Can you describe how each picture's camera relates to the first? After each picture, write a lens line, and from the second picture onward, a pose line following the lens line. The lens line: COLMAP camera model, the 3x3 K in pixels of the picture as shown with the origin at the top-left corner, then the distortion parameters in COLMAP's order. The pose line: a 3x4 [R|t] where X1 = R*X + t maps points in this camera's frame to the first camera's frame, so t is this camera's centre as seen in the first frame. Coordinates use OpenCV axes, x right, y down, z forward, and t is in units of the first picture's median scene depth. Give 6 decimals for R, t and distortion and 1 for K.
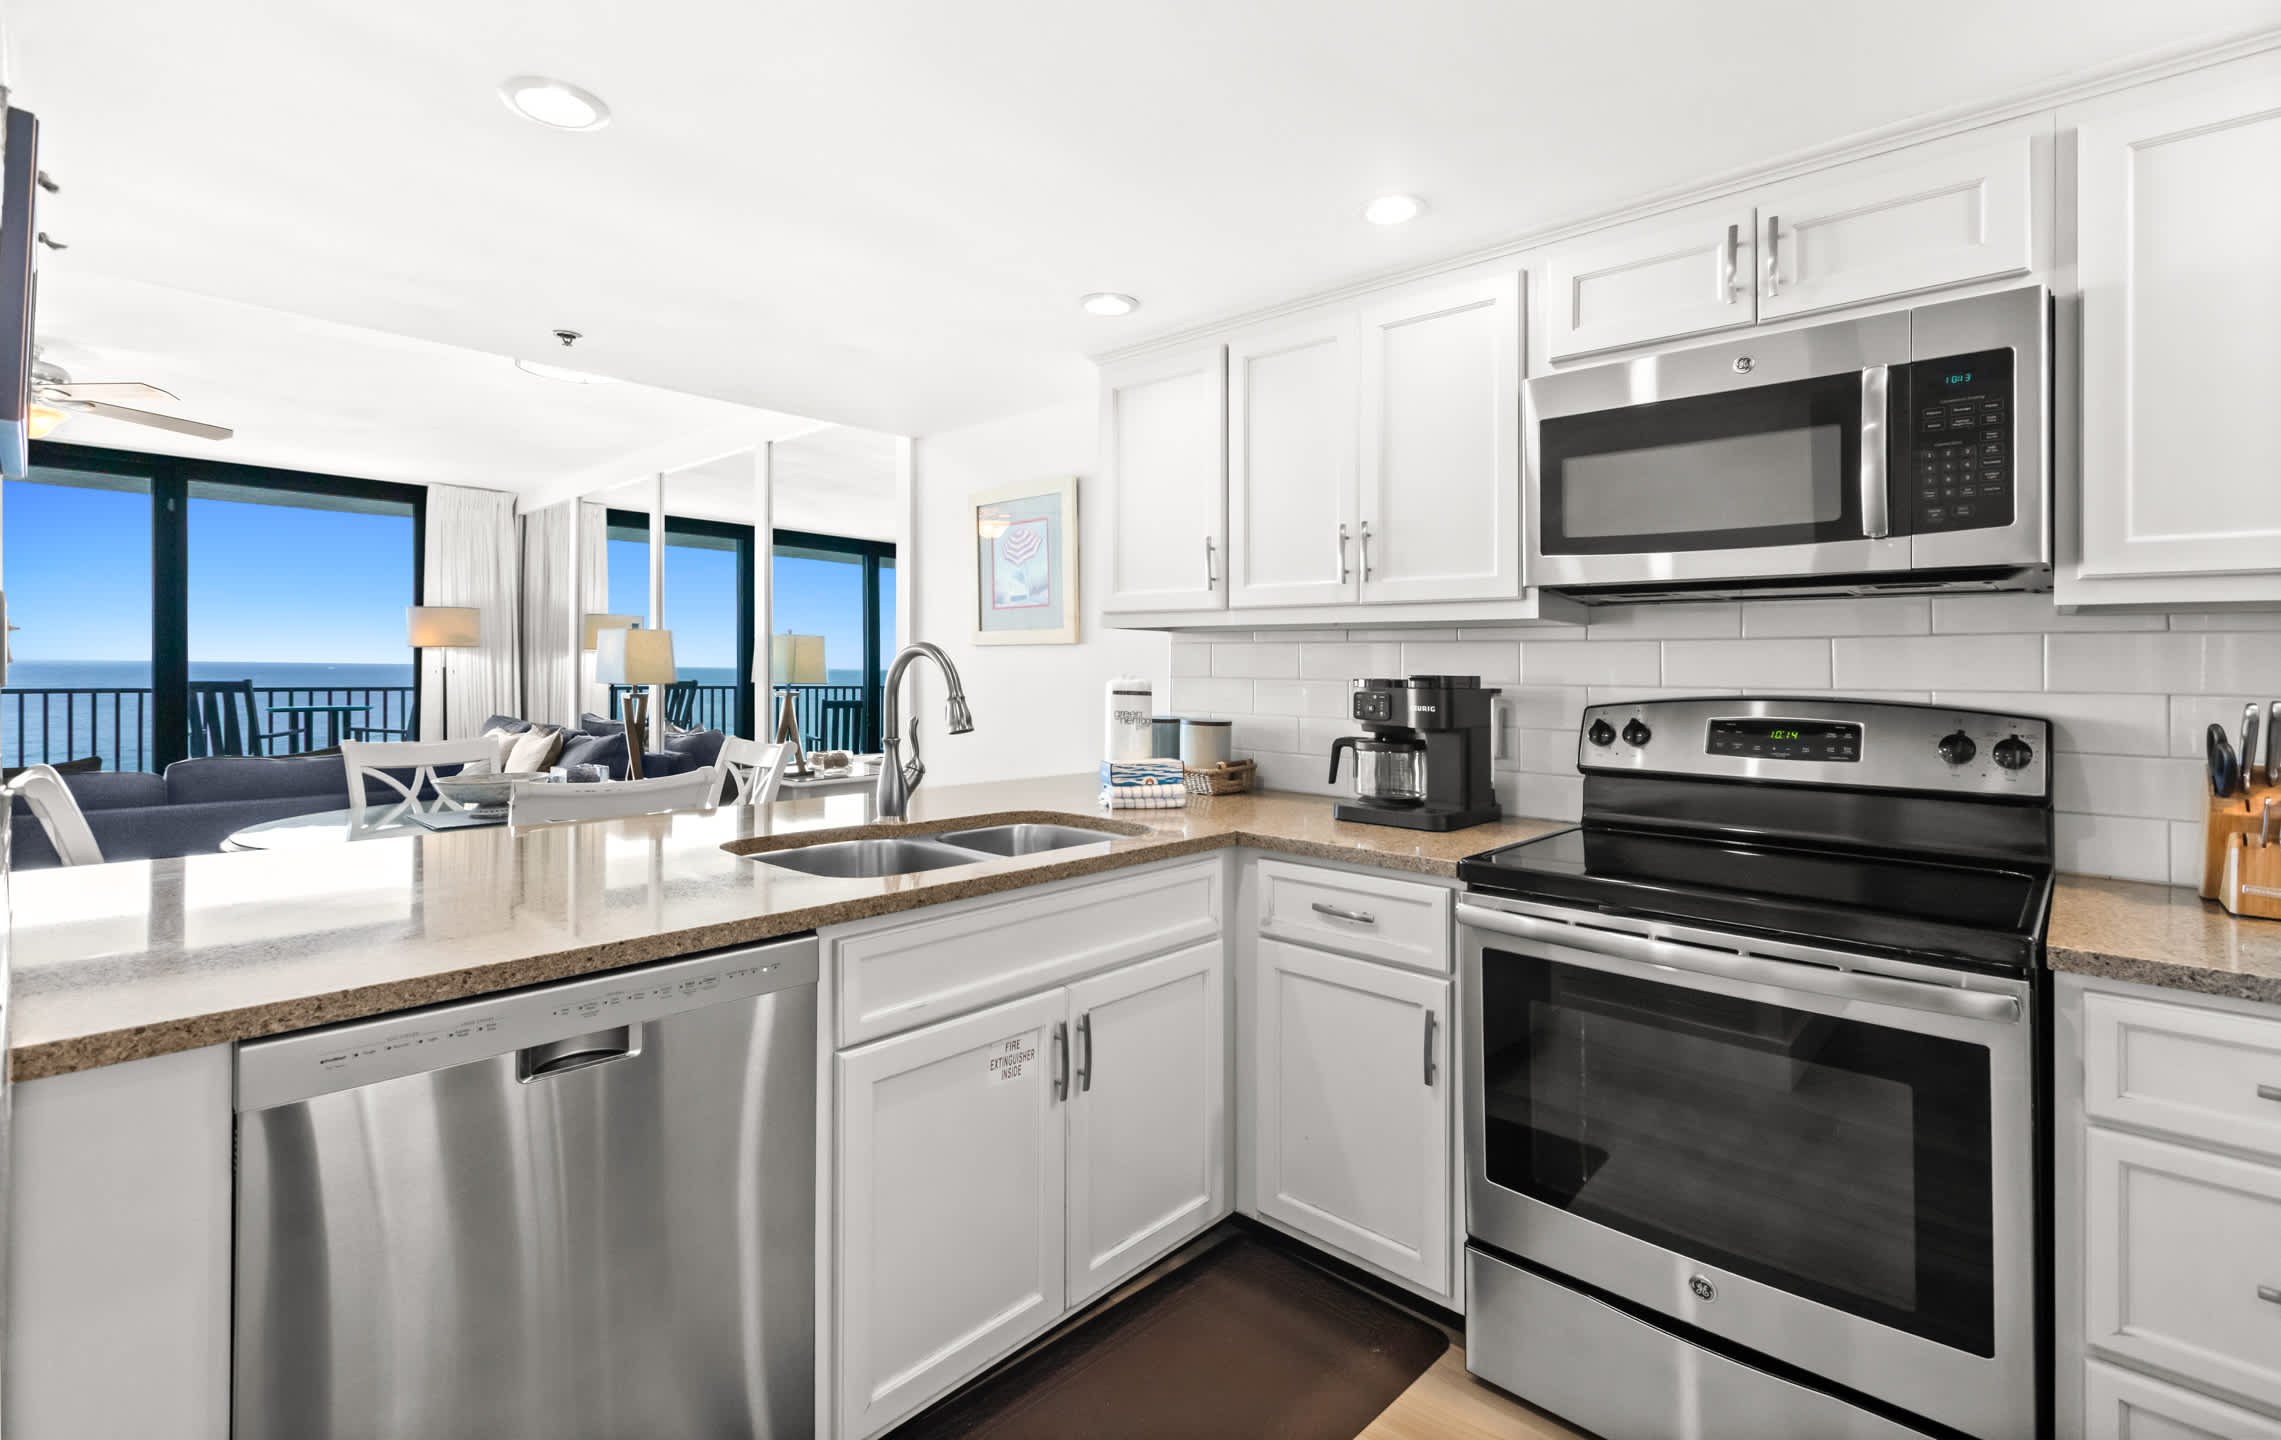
lens RADIAL K [[1015.8, 0, 1157.7], [0, 1015.8, 669.8], [0, 0, 1]] dist [-0.000655, -0.001837]
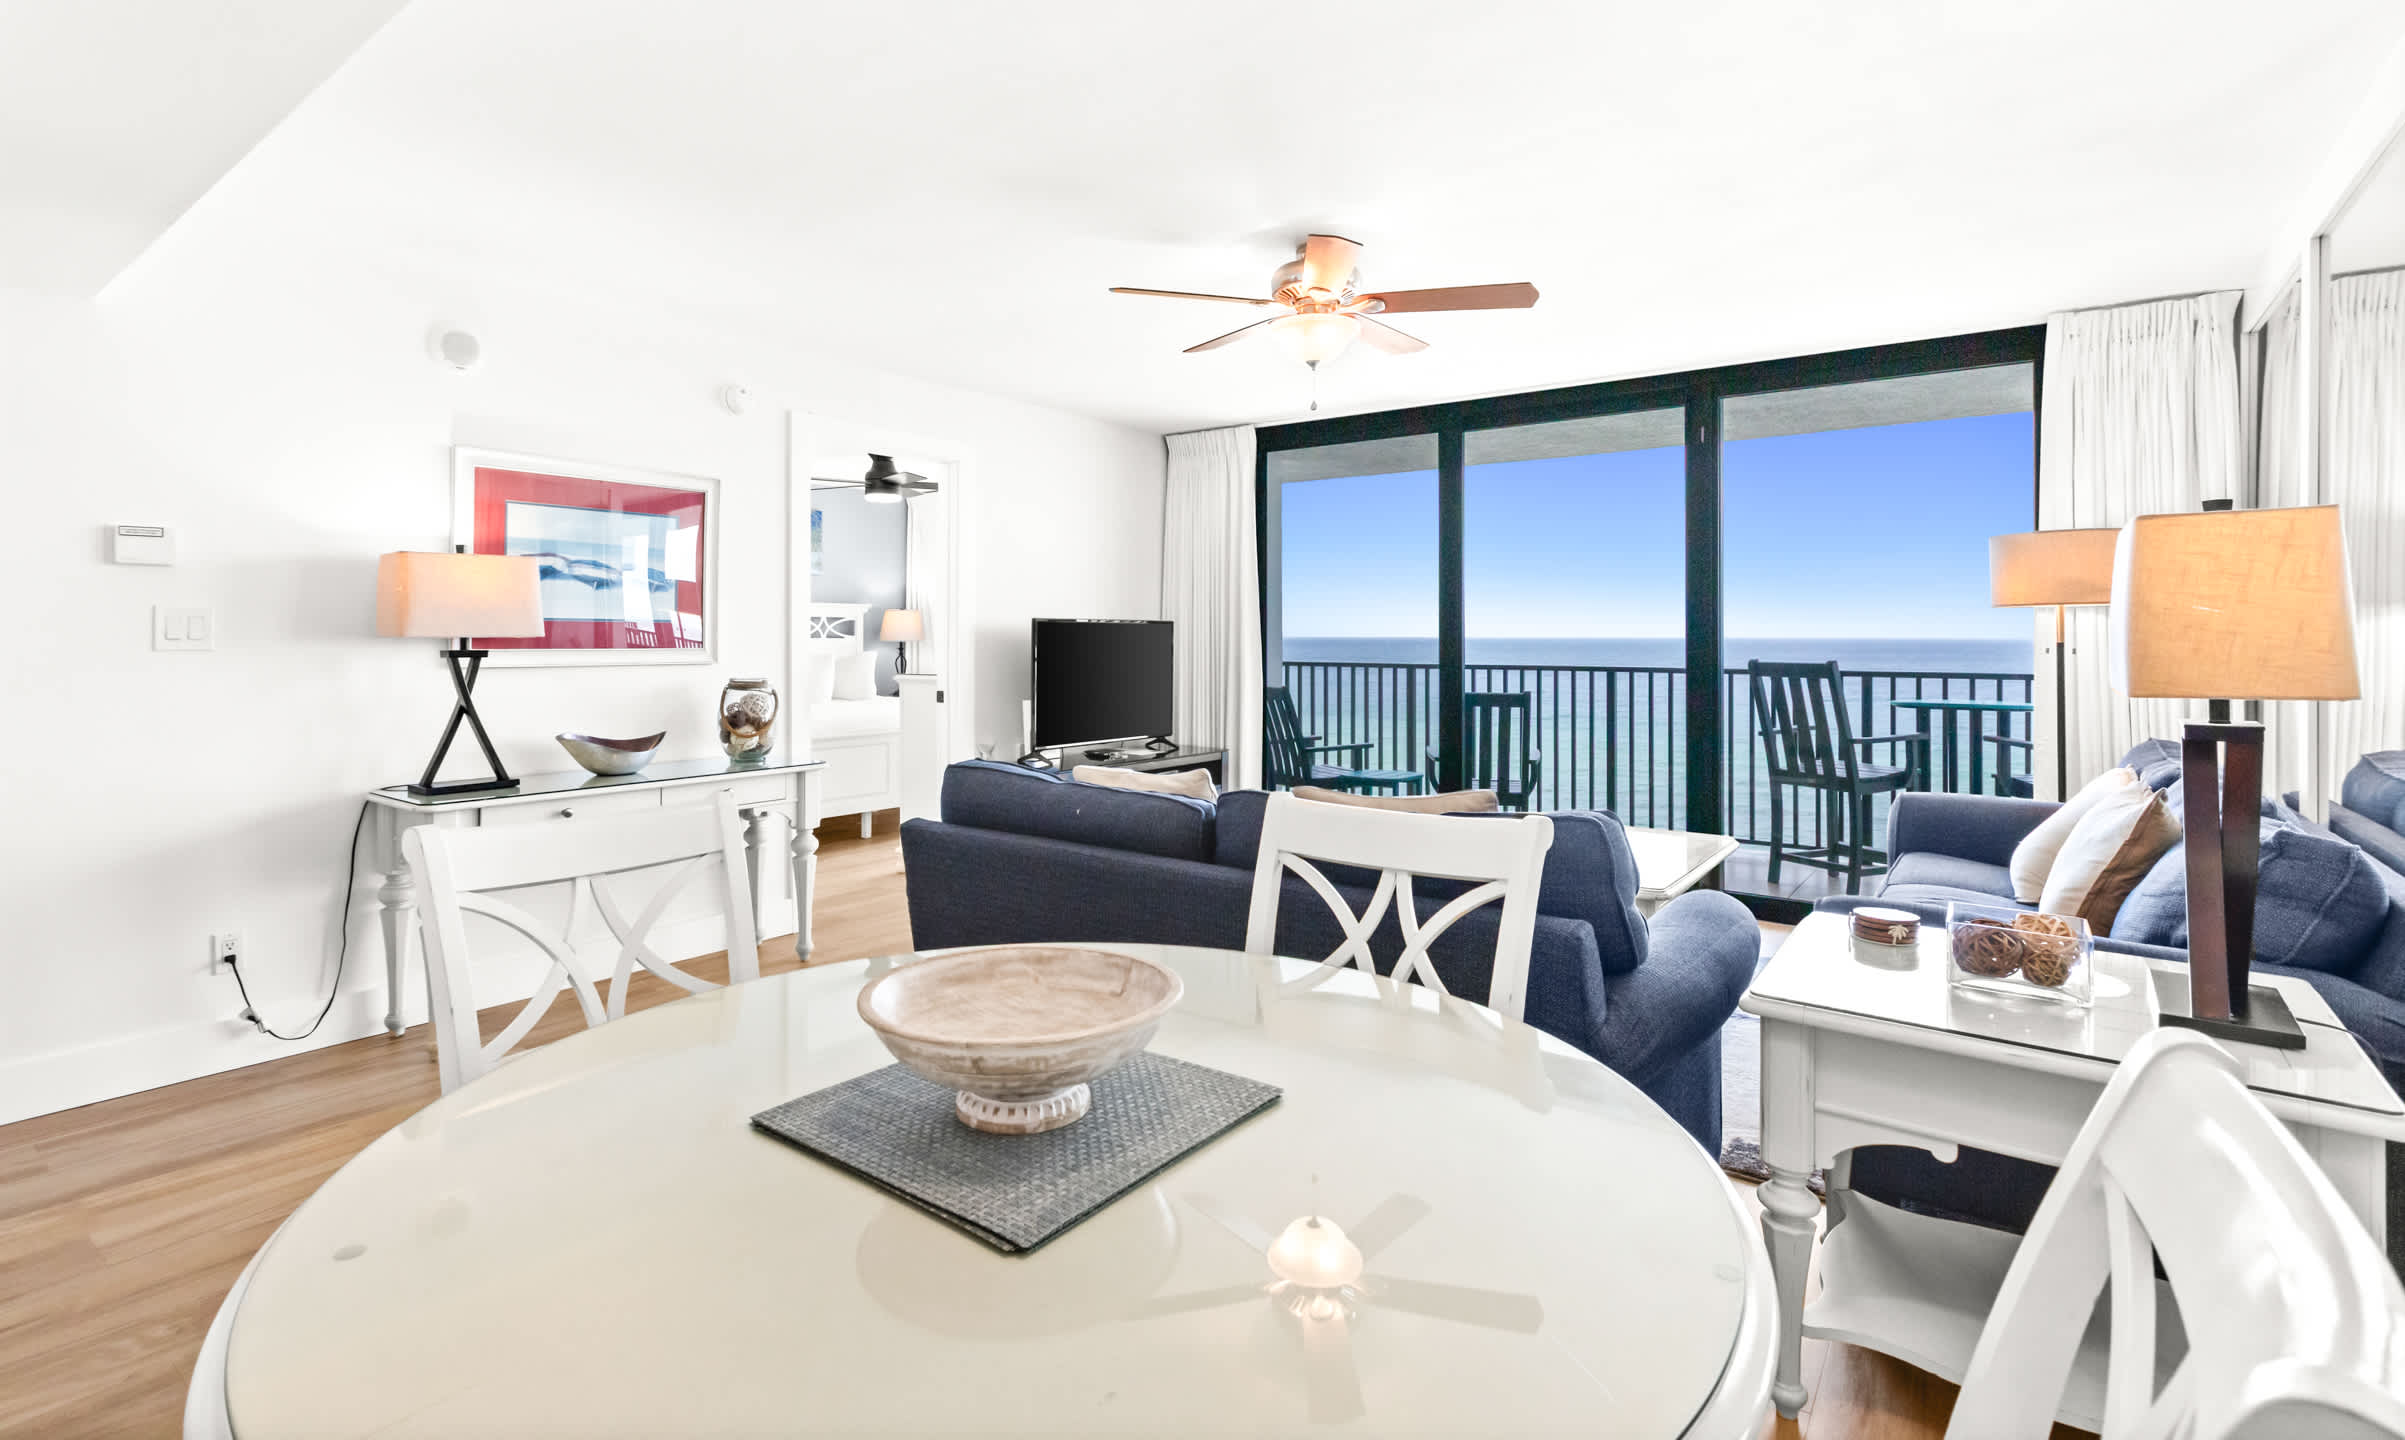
lens RADIAL K [[1112.8, 0, 1166.5], [0, 1112.8, 630.9], [0, 0, 1]] dist [0.000194, -0.000328]
pose [[0.062745, -0.010355, -0.997976, -0.240392], [-0.000917, 0.999945, -0.010433, -0.004511], [0.998029, 0.001570, 0.062732, 0.837158]]
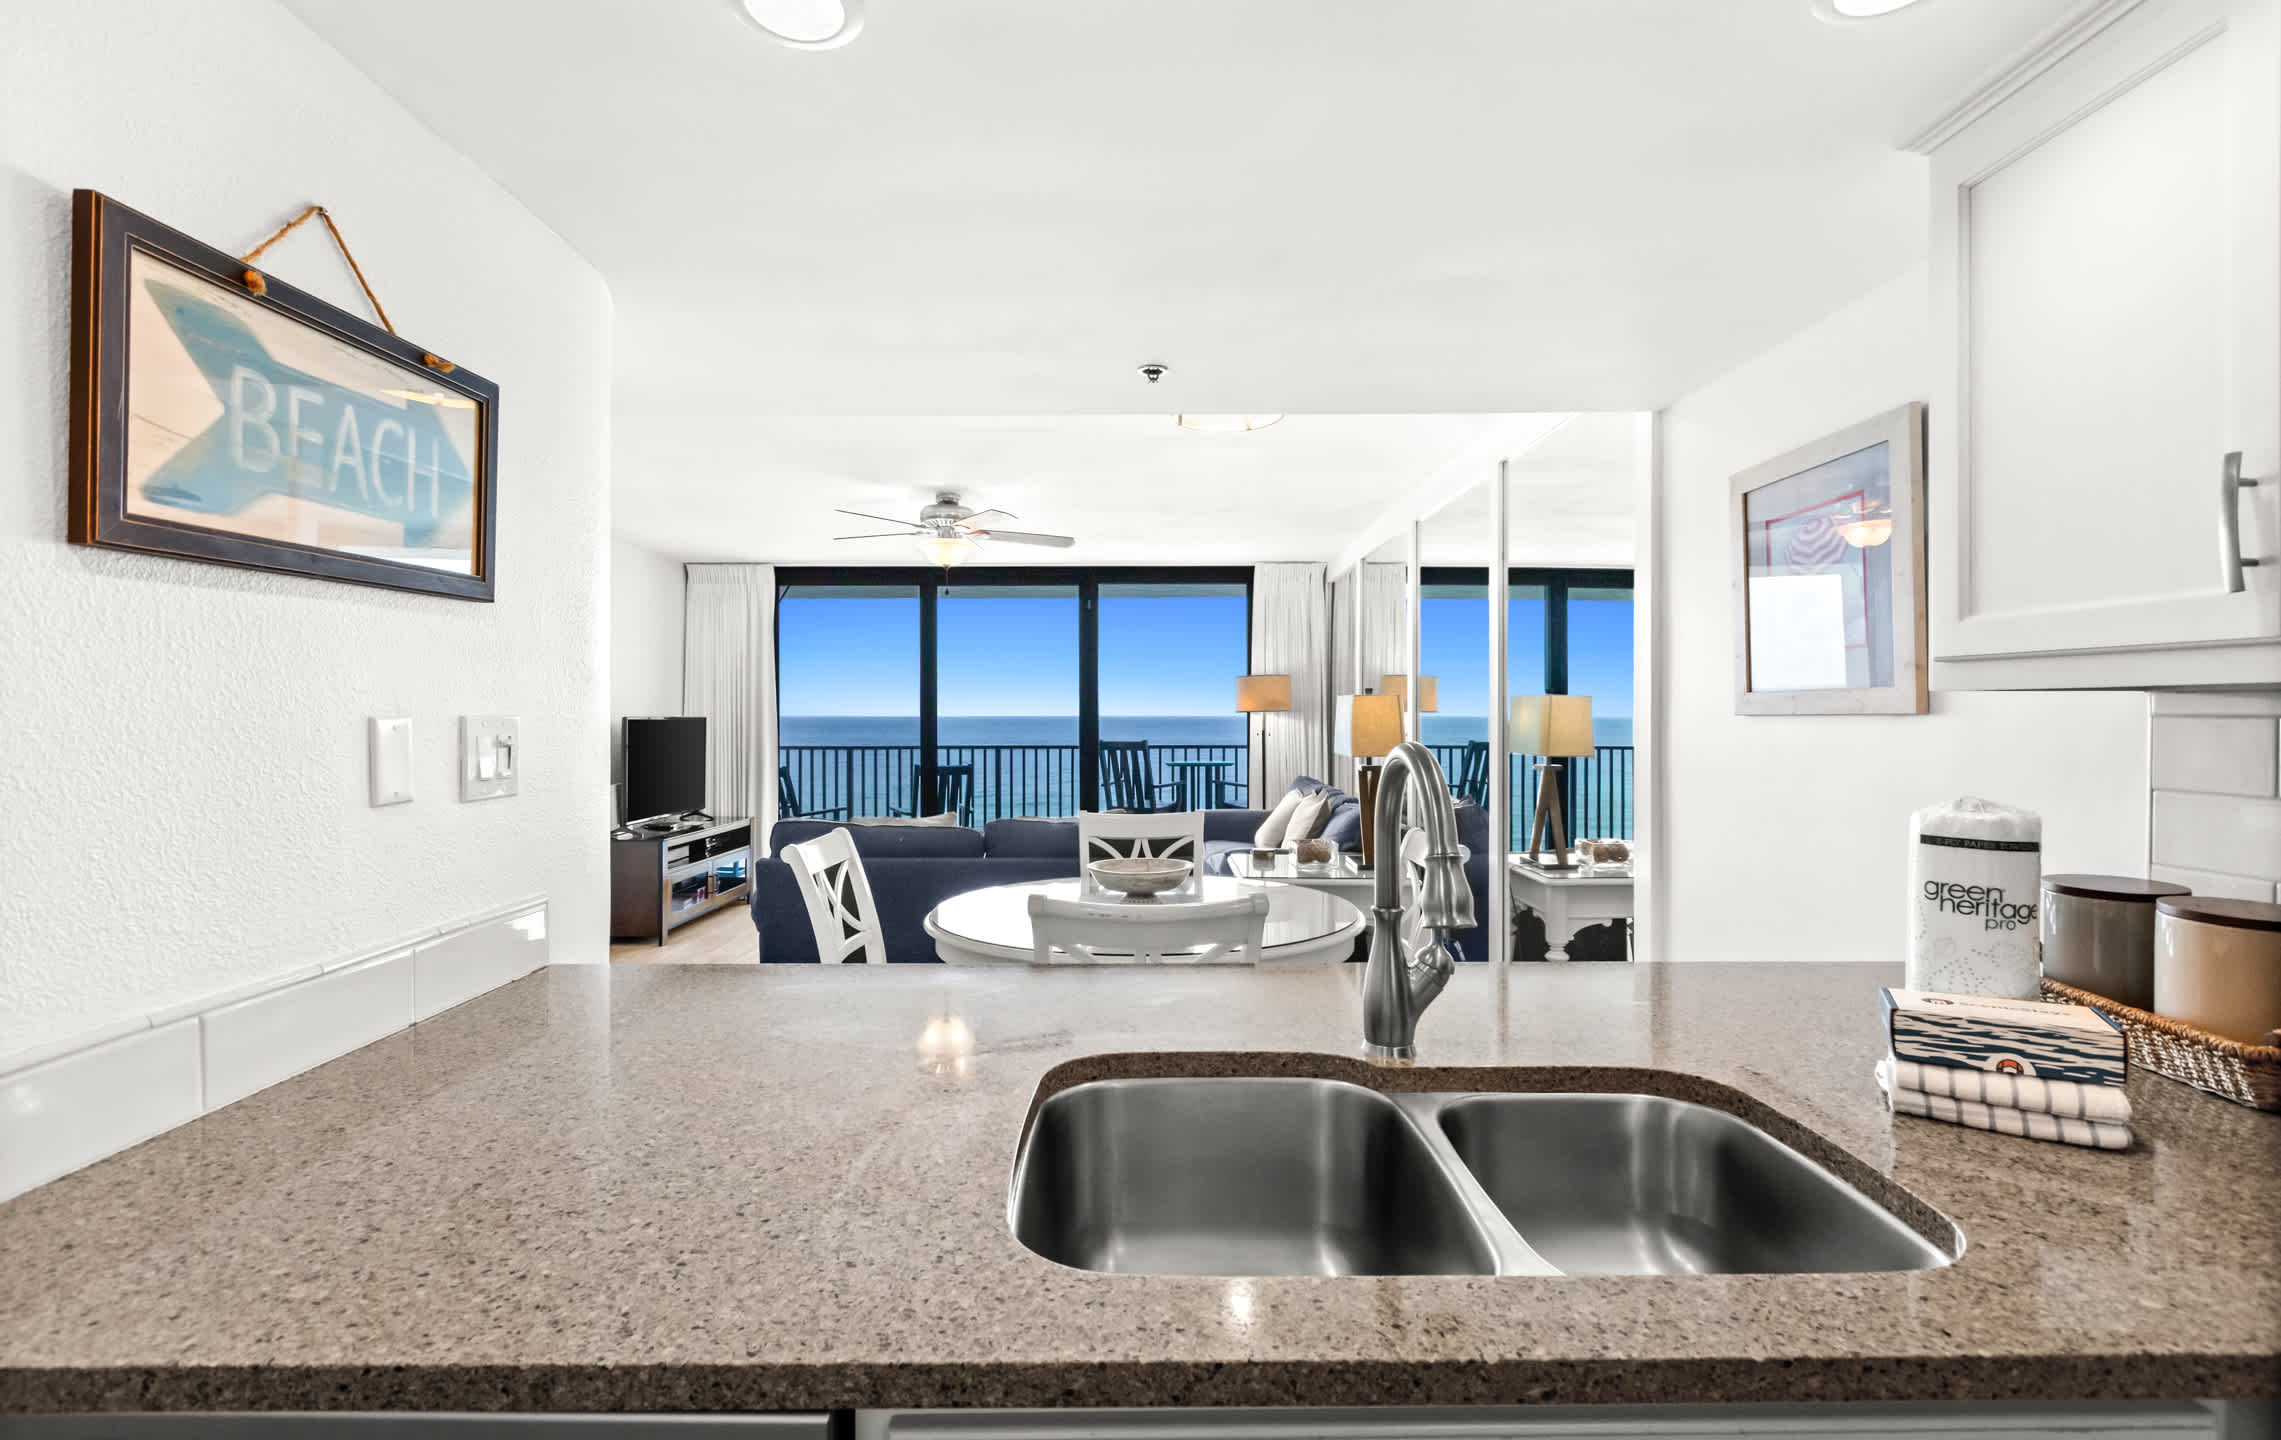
lens RADIAL K [[1015.8, 0, 1145.7], [0, 1015.8, 733.9], [0, 0, 1]] dist [-0.000655, -0.001837]
pose [[0.668136, 0.004502, -0.744025, 0.042430], [0.007103, 0.999898, 0.012429, -0.022593], [0.744005, -0.013589, 0.668036, 0.303829]]
